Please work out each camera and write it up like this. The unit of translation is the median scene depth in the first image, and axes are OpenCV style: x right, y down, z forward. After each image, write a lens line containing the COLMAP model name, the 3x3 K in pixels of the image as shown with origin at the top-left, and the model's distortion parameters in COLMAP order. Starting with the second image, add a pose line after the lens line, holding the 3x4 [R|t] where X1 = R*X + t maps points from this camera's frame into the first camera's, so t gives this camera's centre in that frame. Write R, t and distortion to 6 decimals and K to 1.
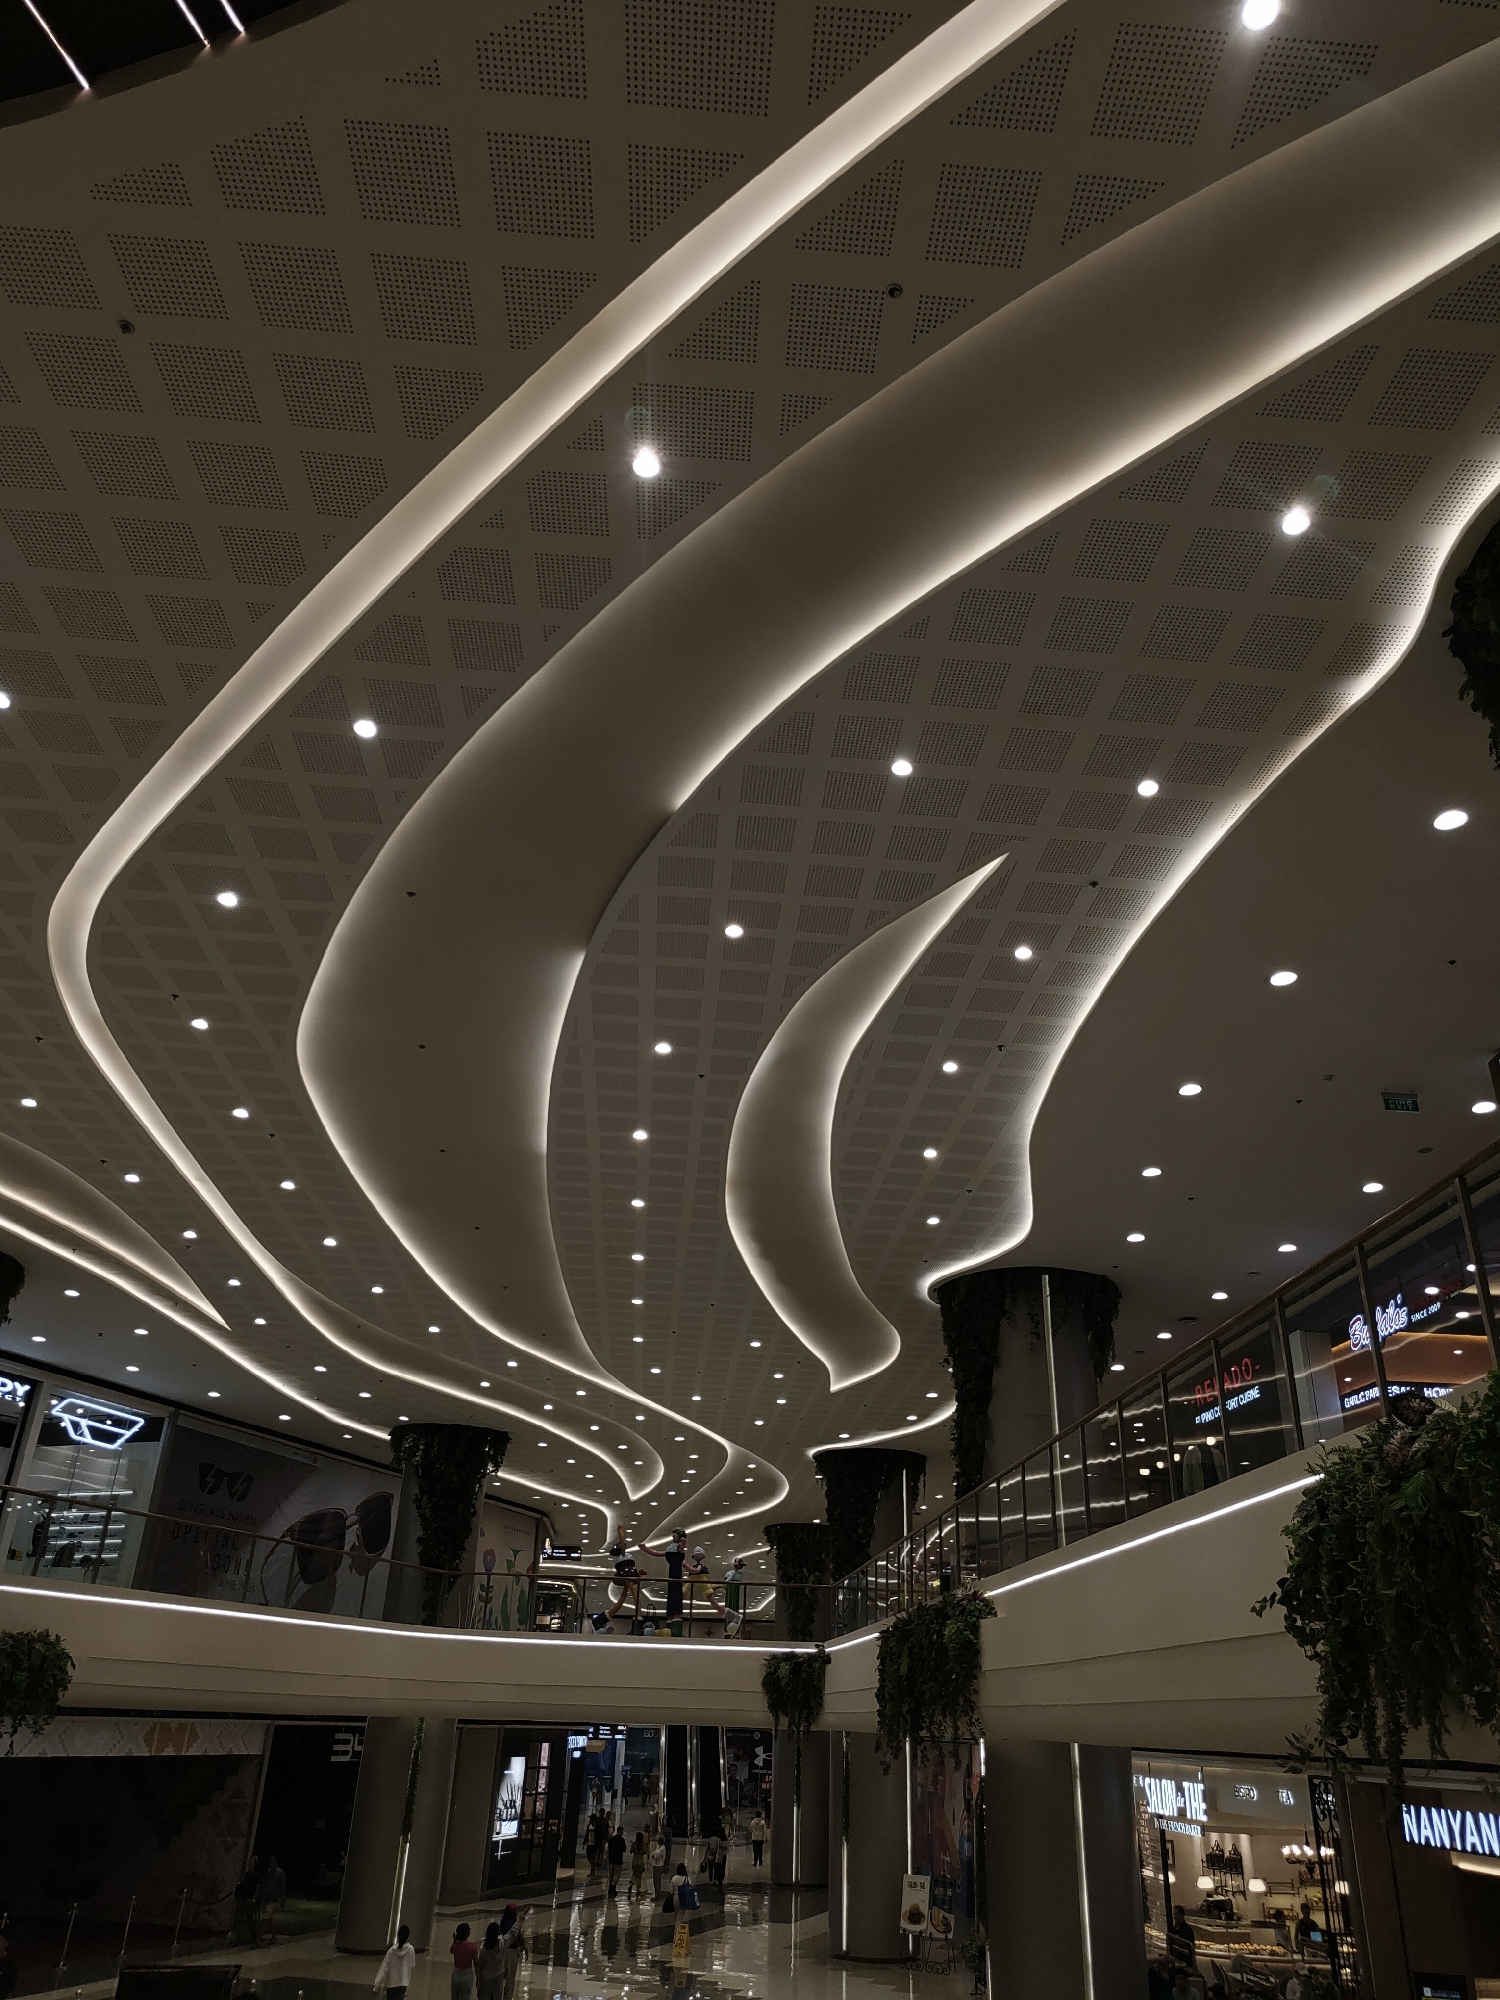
lens RADIAL K [[1383.0, 0, 775.7], [0, 1383.0, 1029.0], [0, 0, 1]] dist [0.064850, -0.061977]
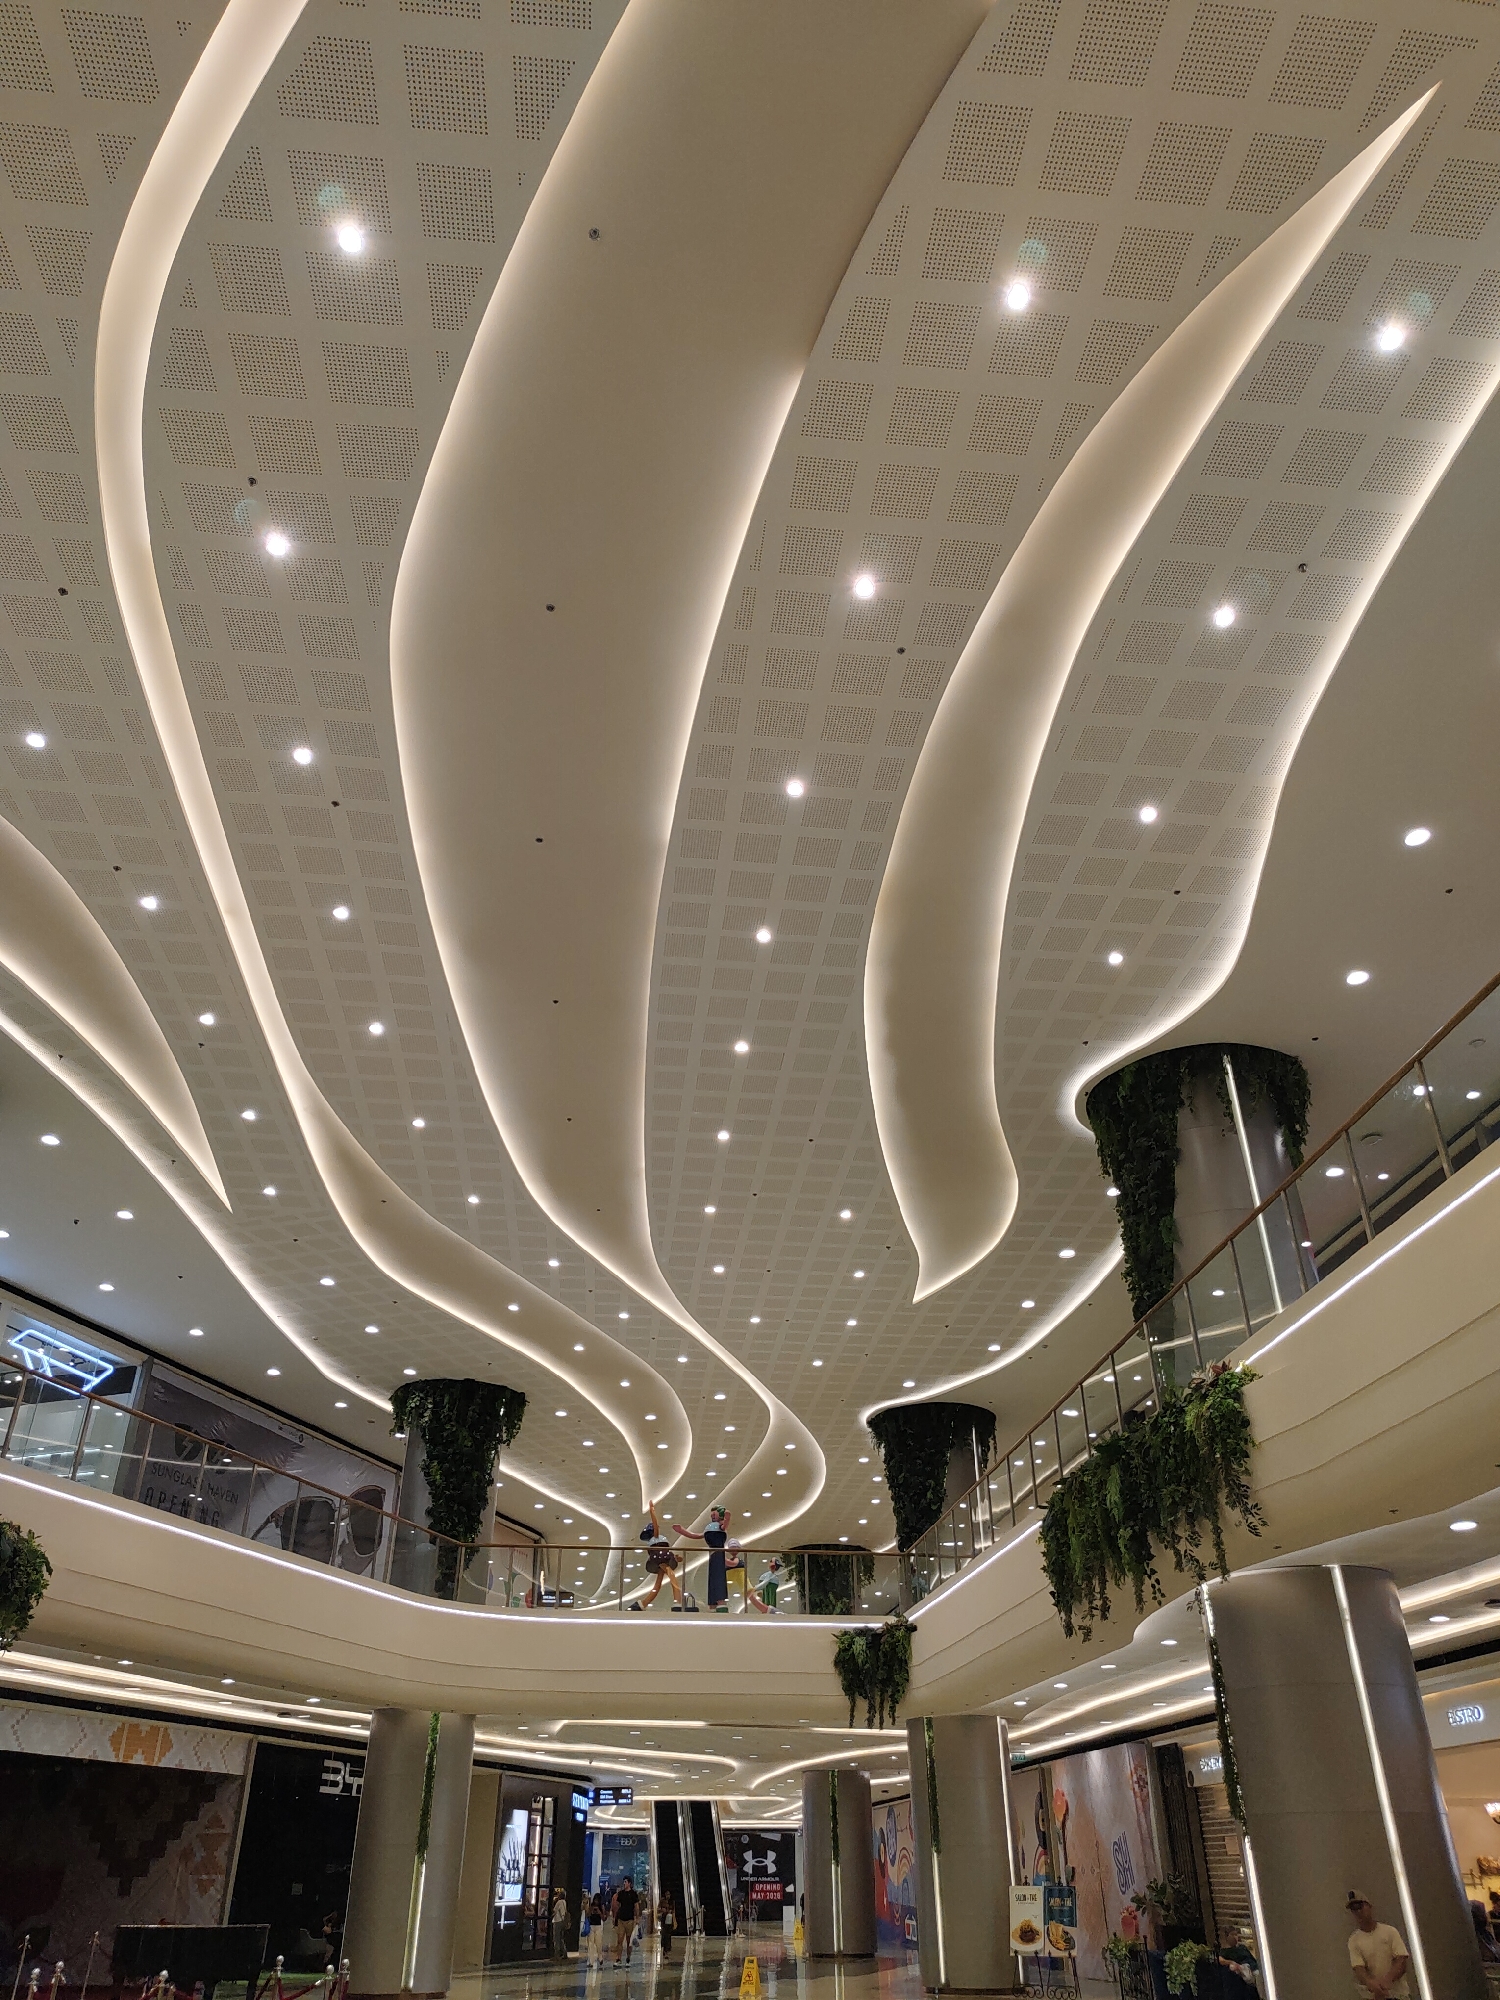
lens RADIAL K [[1383.7, 0, 745.4], [0, 1383.7, 1021.3], [0, 0, 1]] dist [0.064950, -0.068716]
pose [[0.999496, -0.017430, 0.026517, -0.079362], [0.019706, 0.995913, -0.088138, 0.148479], [-0.024873, 0.088616, 0.995755, 0.109061]]
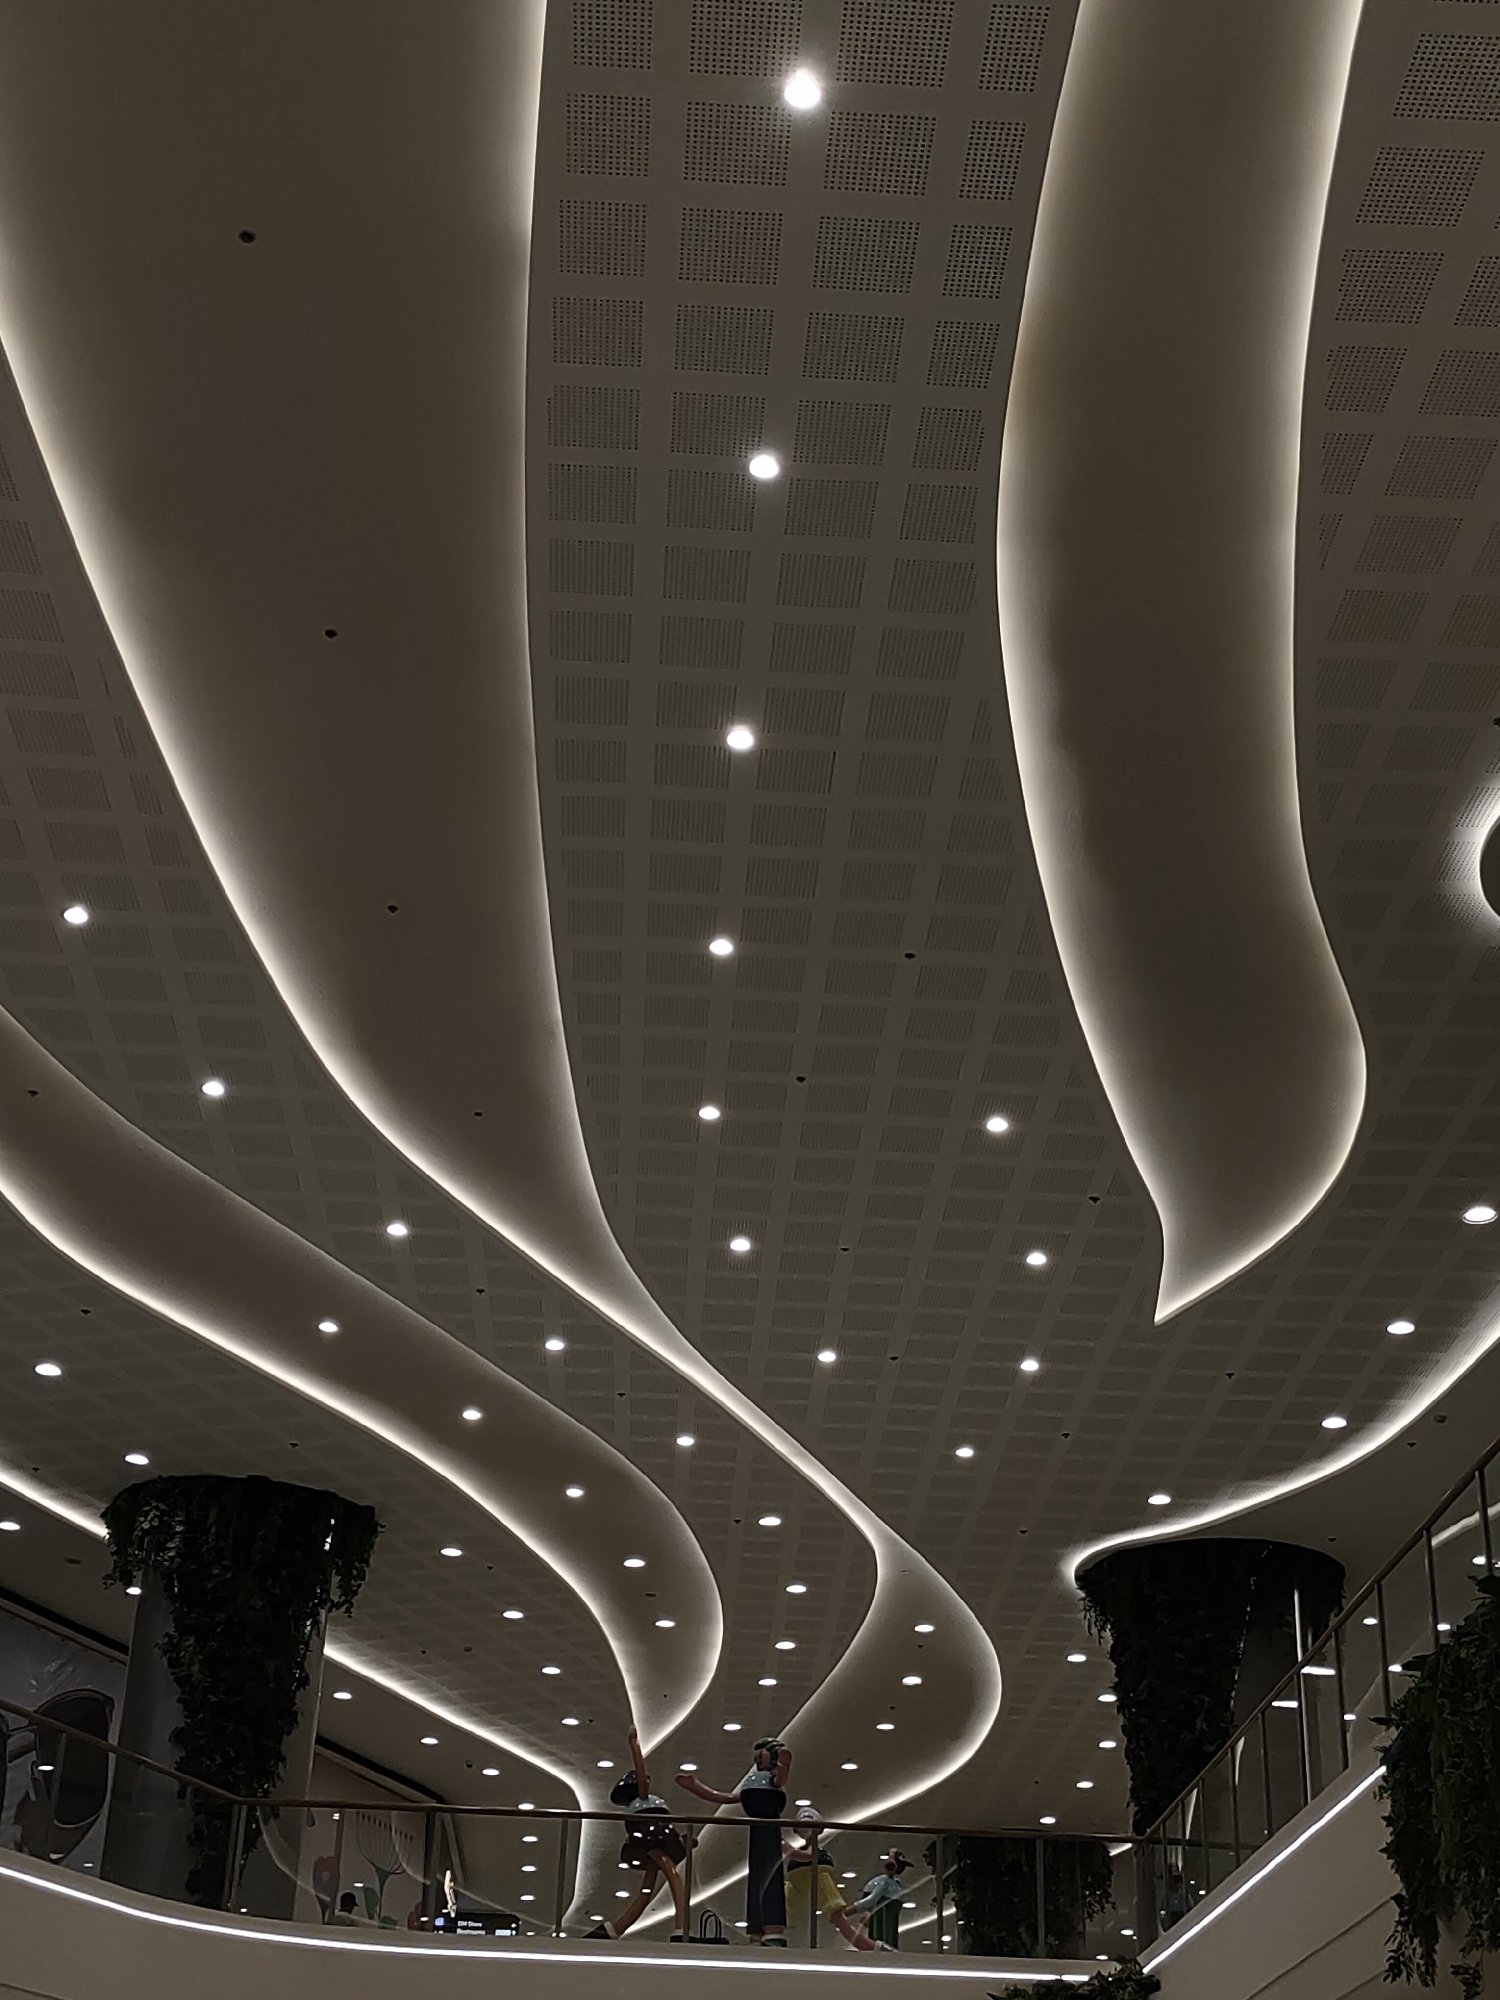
lens RADIAL K [[2766.1, 0, 744.2], [0, 2766.1, 1034.8], [0, 0, 1]] dist [0.029520, 0.117839]
pose [[0.999203, -0.017100, -0.036055, -0.048081], [0.016539, 0.999738, -0.015802, 0.172939], [0.036316, 0.015193, 0.999225, 0.154179]]
